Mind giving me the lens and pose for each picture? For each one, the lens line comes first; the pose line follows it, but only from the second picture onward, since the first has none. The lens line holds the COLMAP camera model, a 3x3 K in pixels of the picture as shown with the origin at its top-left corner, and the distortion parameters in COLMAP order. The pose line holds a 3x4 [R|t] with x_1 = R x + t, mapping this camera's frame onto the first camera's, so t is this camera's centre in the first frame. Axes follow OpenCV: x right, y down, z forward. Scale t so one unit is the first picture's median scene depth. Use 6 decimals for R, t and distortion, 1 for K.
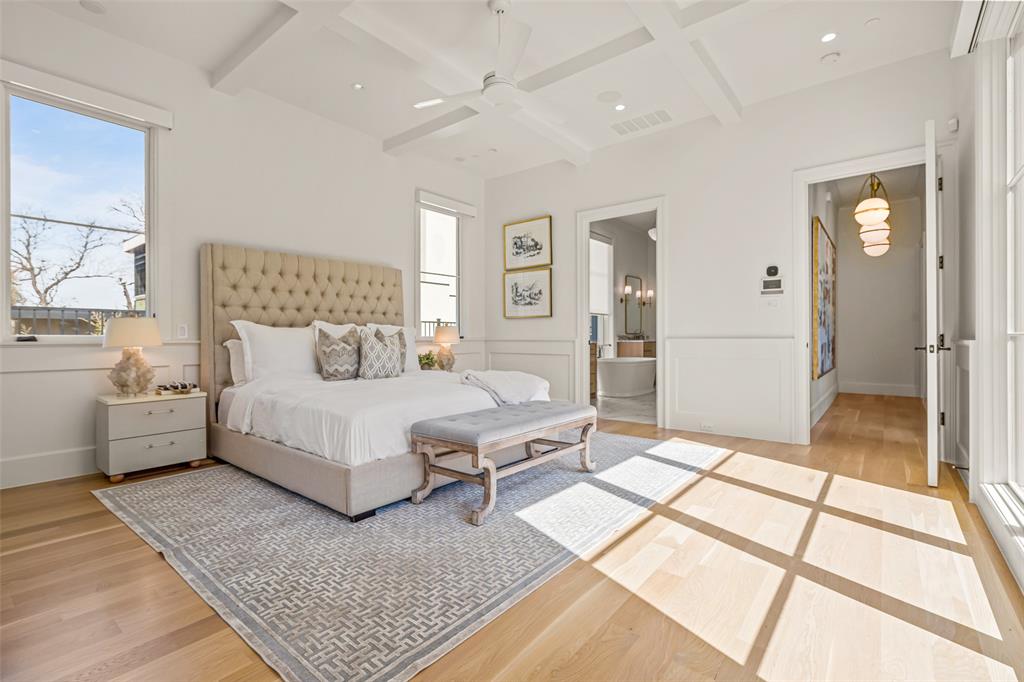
lens RADIAL K [[466.7, 0, 510.5], [0, 466.7, 310.7], [0, 0, 1]] dist [-0.002909, 0.000271]
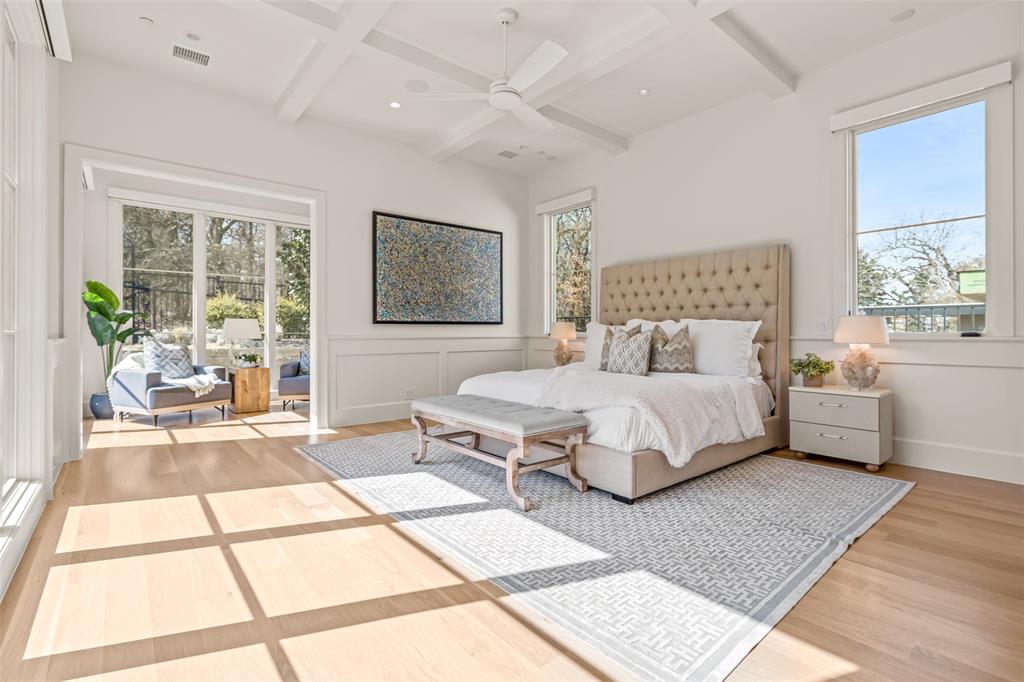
lens RADIAL K [[466.7, 0, 509.0], [0, 466.7, 334.4], [0, 0, 1]] dist [-0.002909, 0.000271]
pose [[-0.200482, 0.002162, -0.979695, 1.115602], [0.057792, 0.998282, -0.009623, 0.075264], [0.977991, -0.058547, -0.200263, 1.373878]]
